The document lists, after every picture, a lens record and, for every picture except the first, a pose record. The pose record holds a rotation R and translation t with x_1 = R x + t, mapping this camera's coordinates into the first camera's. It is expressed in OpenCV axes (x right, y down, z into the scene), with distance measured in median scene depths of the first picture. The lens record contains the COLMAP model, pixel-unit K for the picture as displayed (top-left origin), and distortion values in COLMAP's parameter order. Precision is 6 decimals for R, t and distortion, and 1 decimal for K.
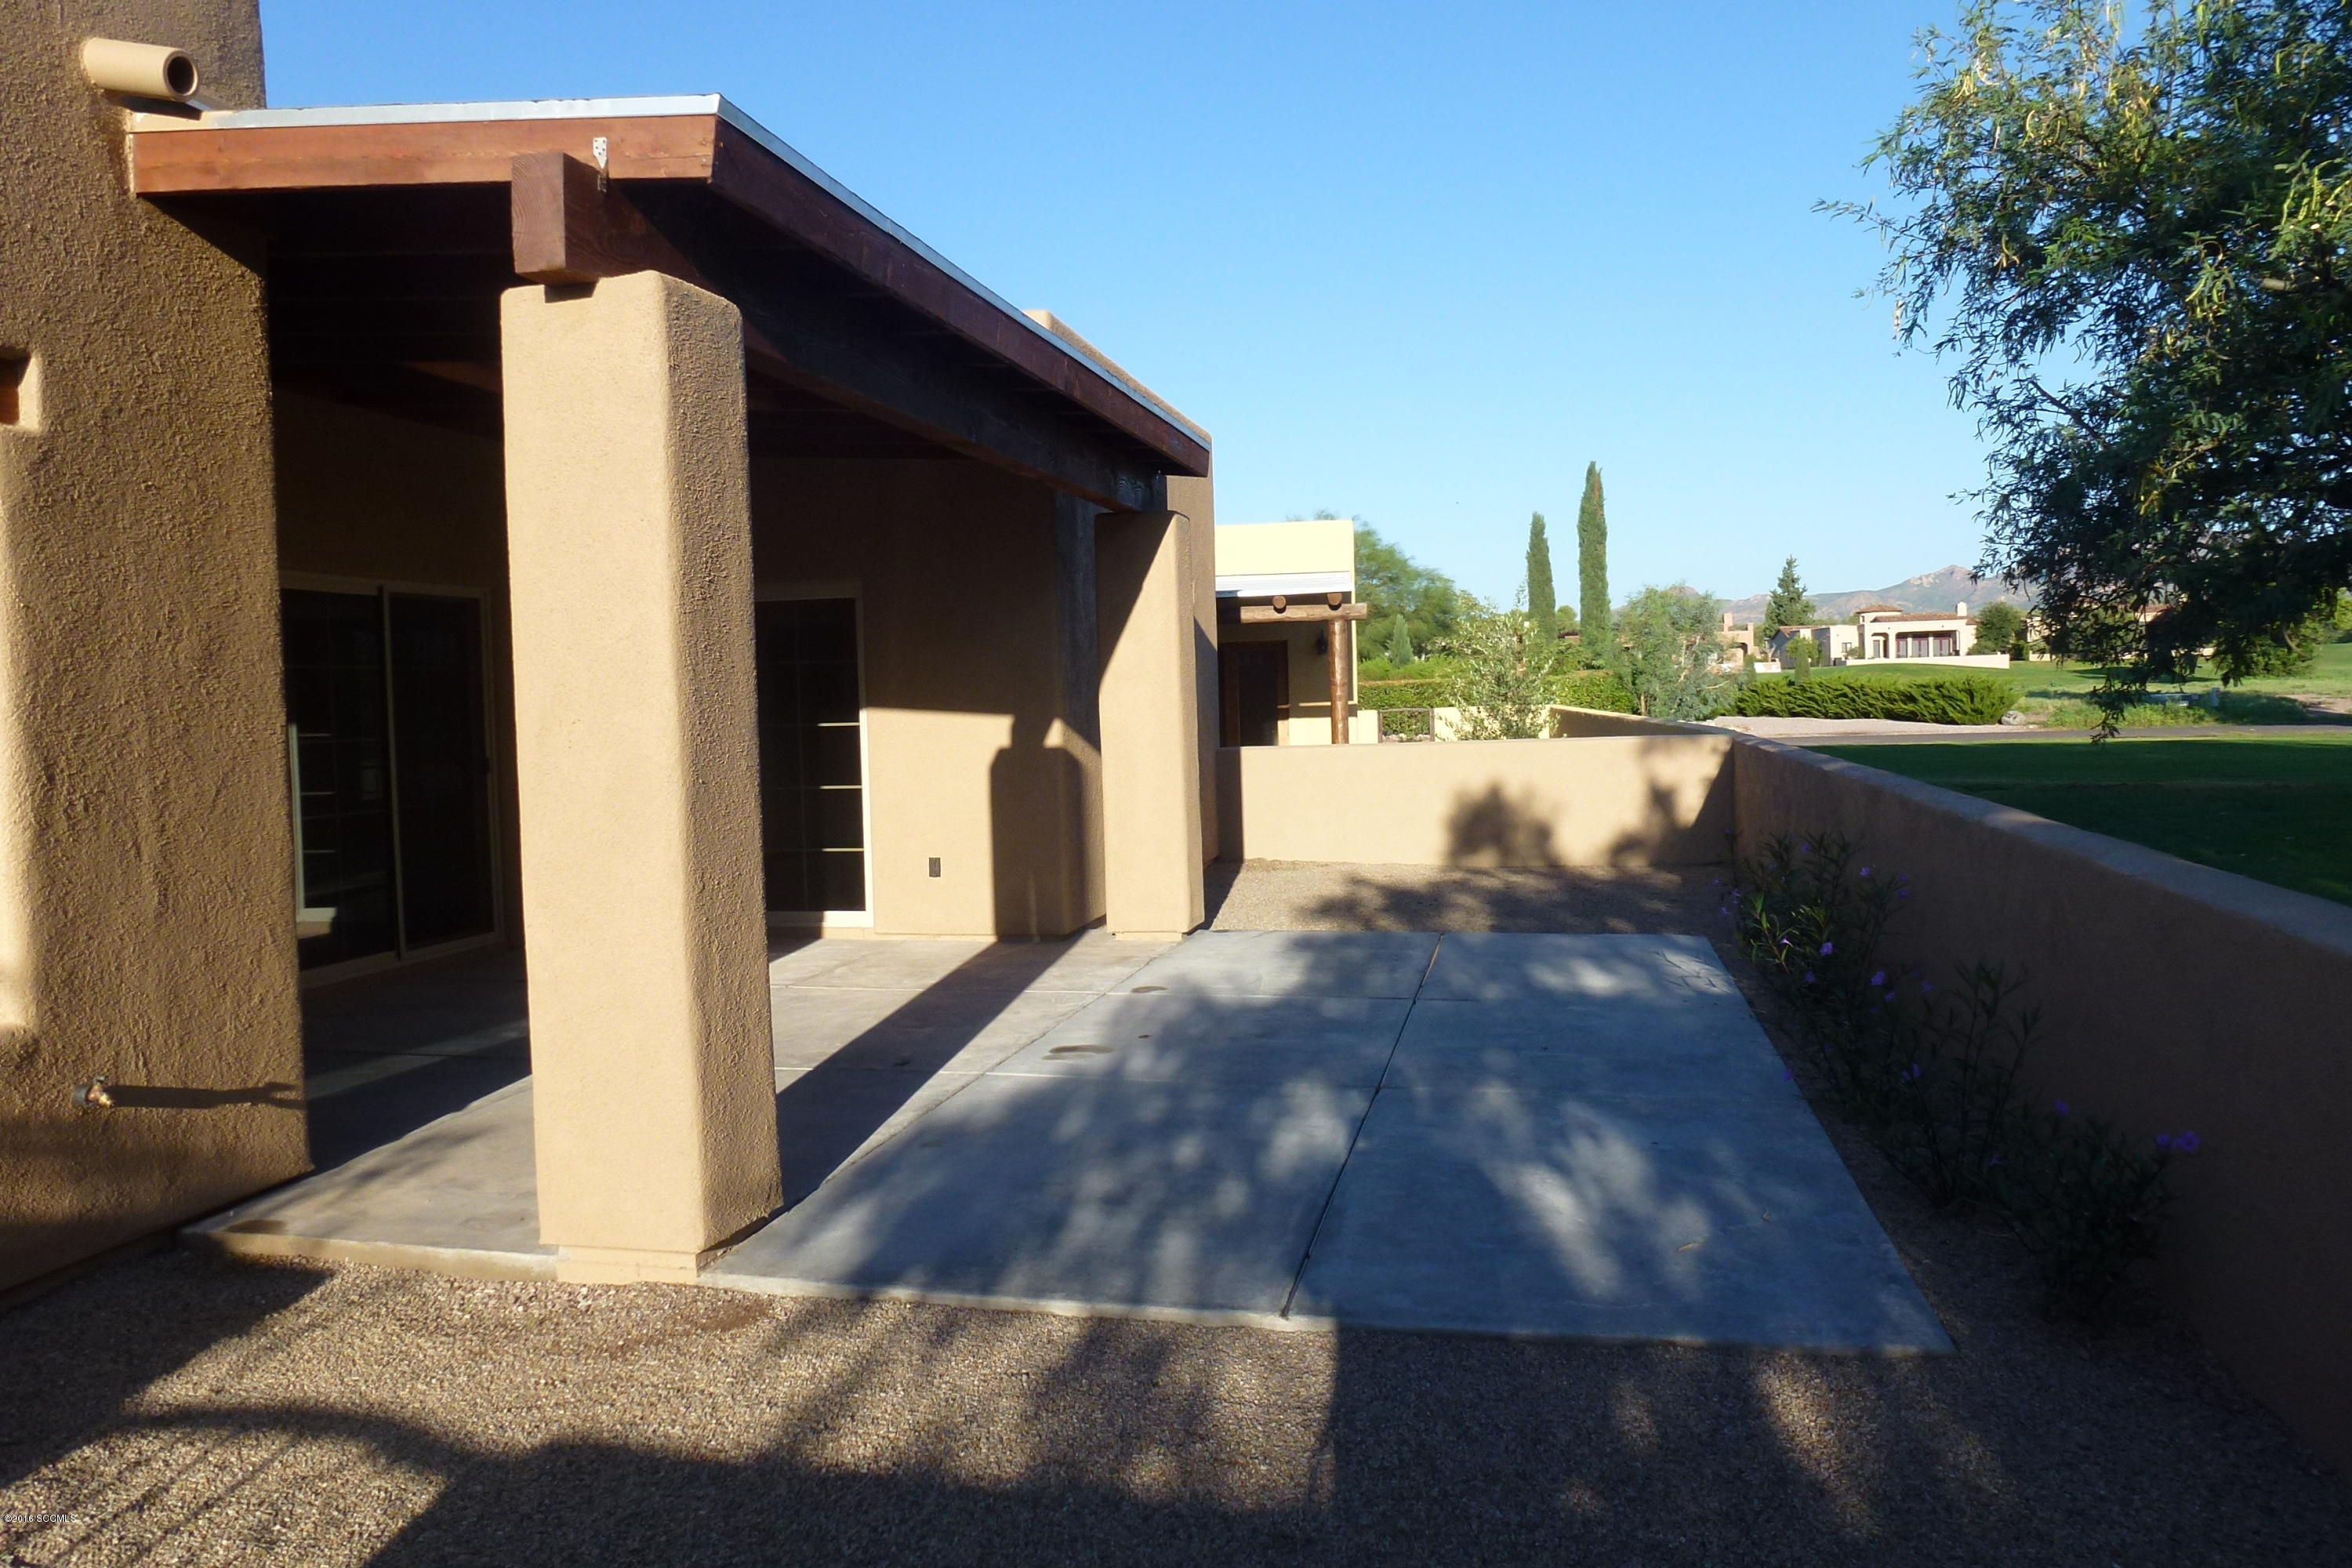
lens RADIAL K [[1681.9, 0, 1178.0], [0, 1681.9, 781.4], [0, 0, 1]] dist [-0.033361, 0.003682]
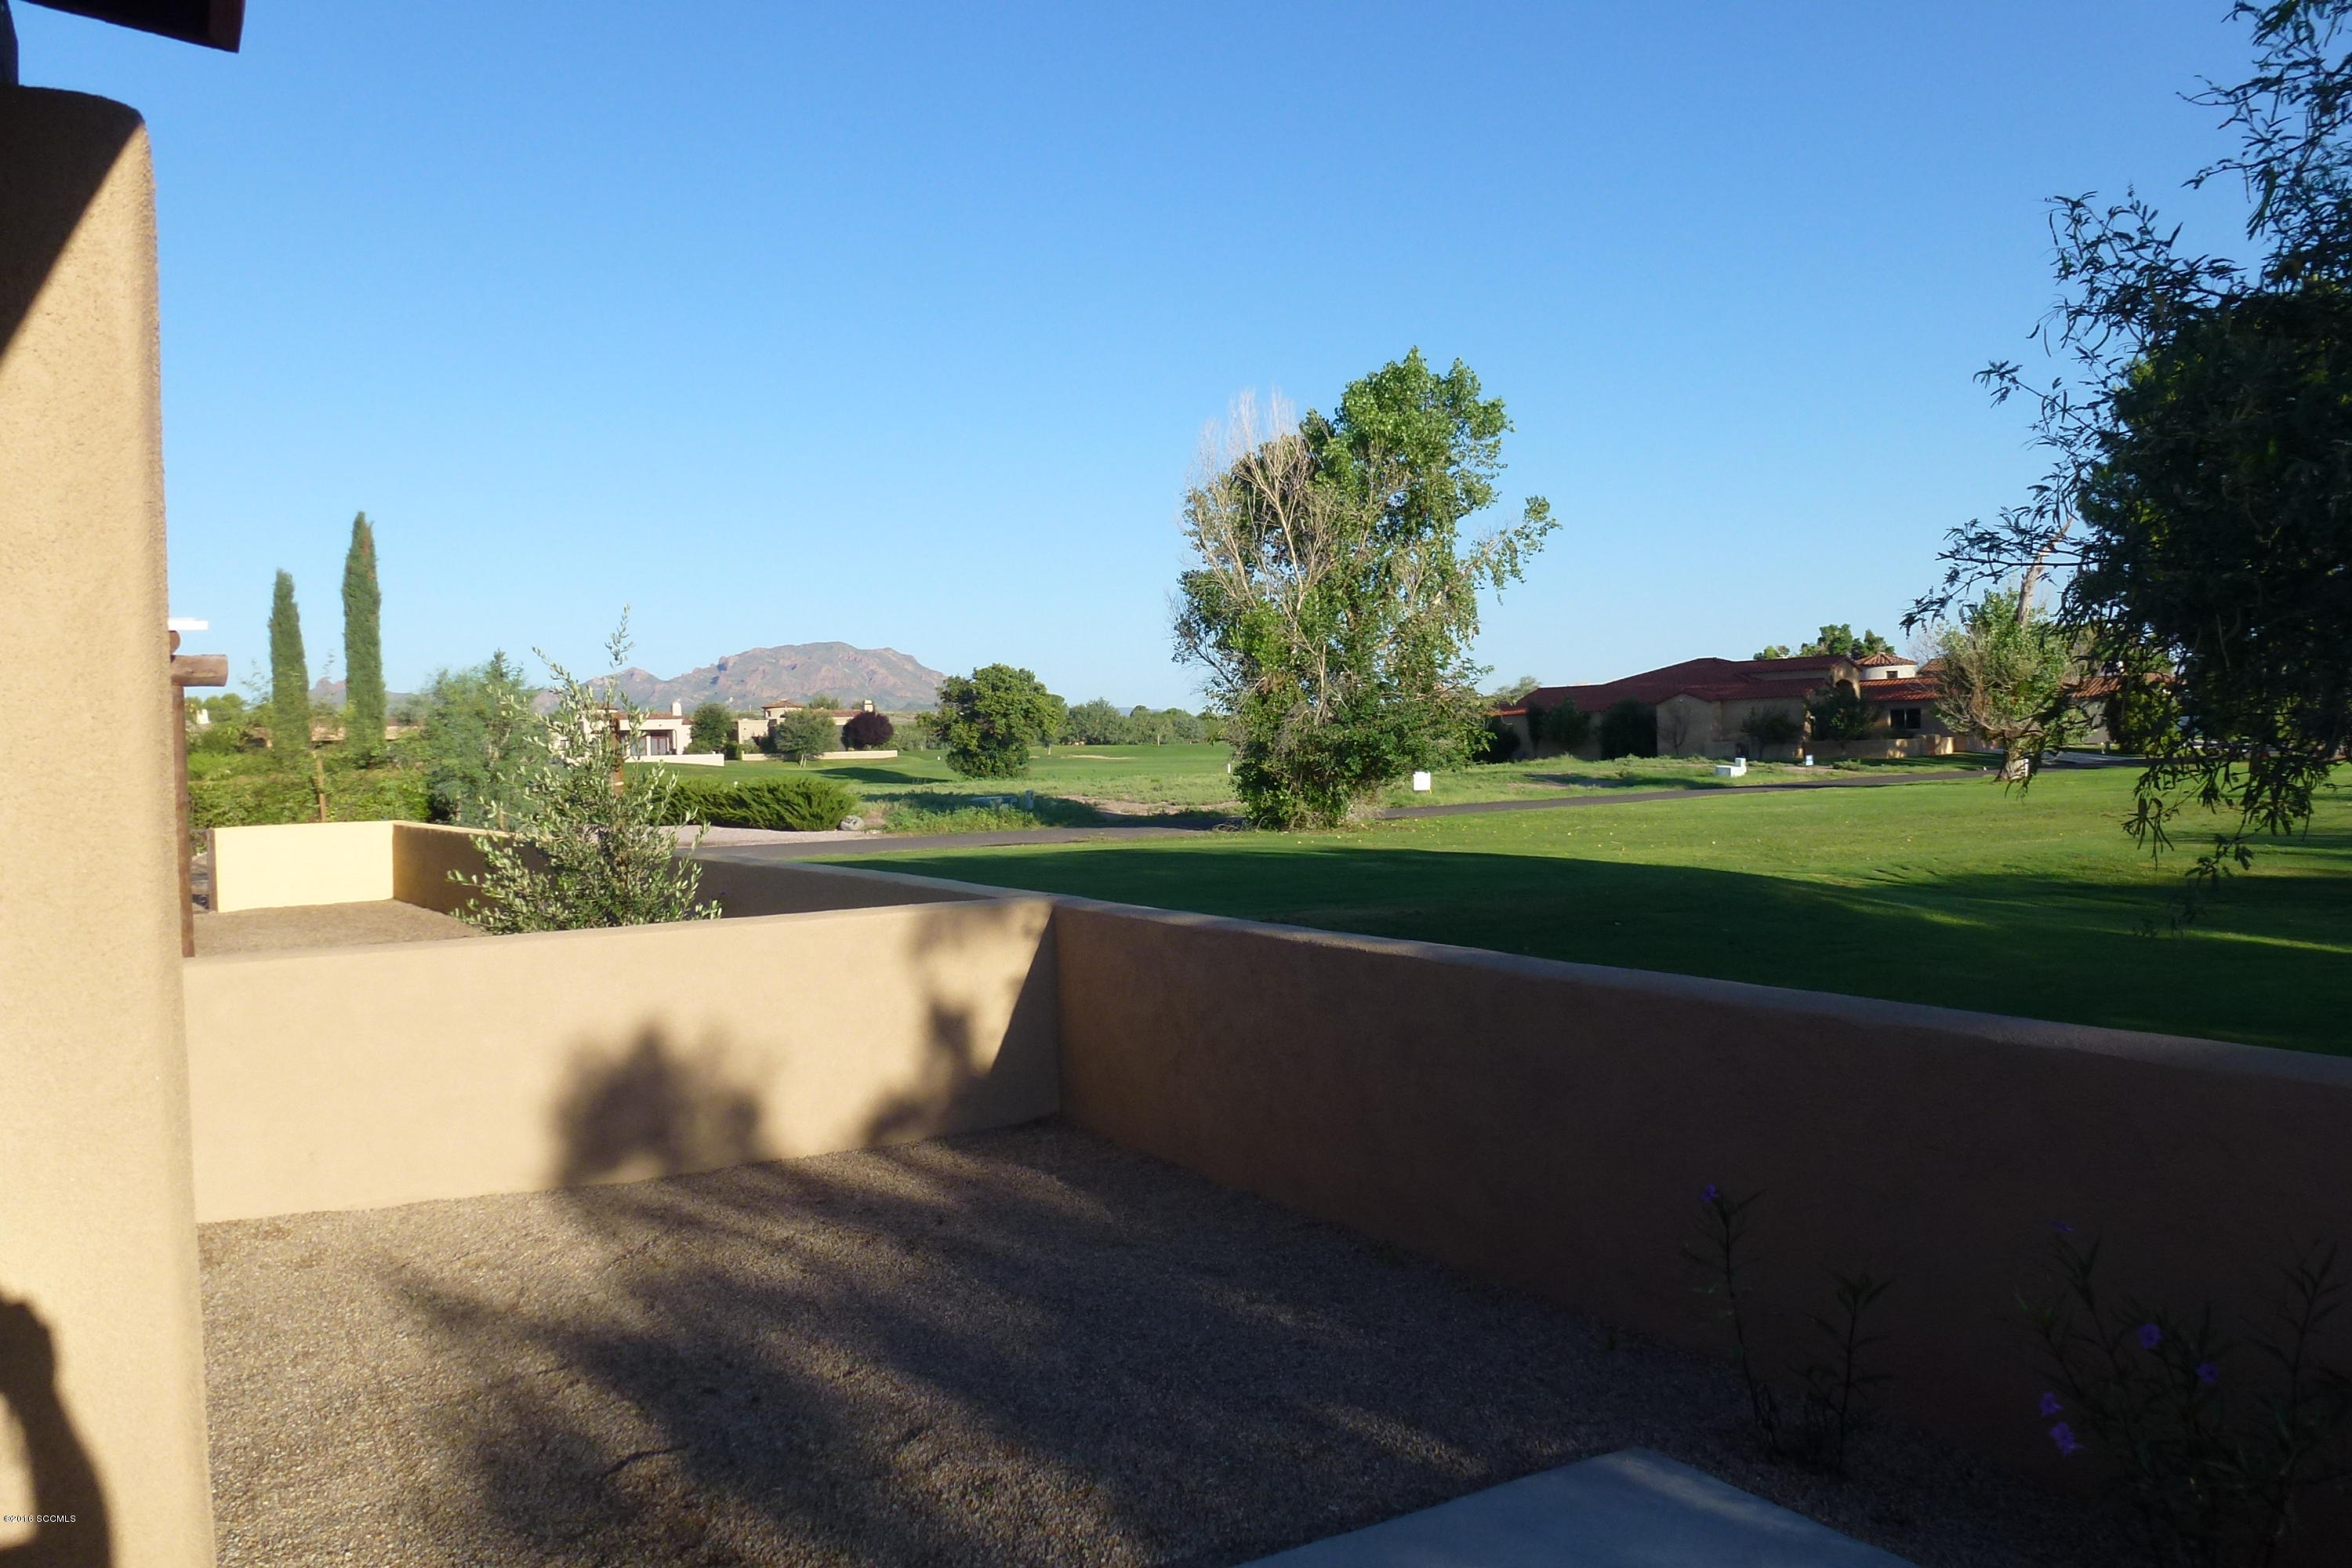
lens RADIAL K [[1681.9, 0, 1172.2], [0, 1681.9, 785.0], [0, 0, 1]] dist [-0.033361, 0.003682]
pose [[0.737422, 0.000688, 0.675432, -0.007187], [0.036822, 0.998471, -0.041218, -0.011747], [-0.674428, 0.055266, 0.736269, 0.151423]]
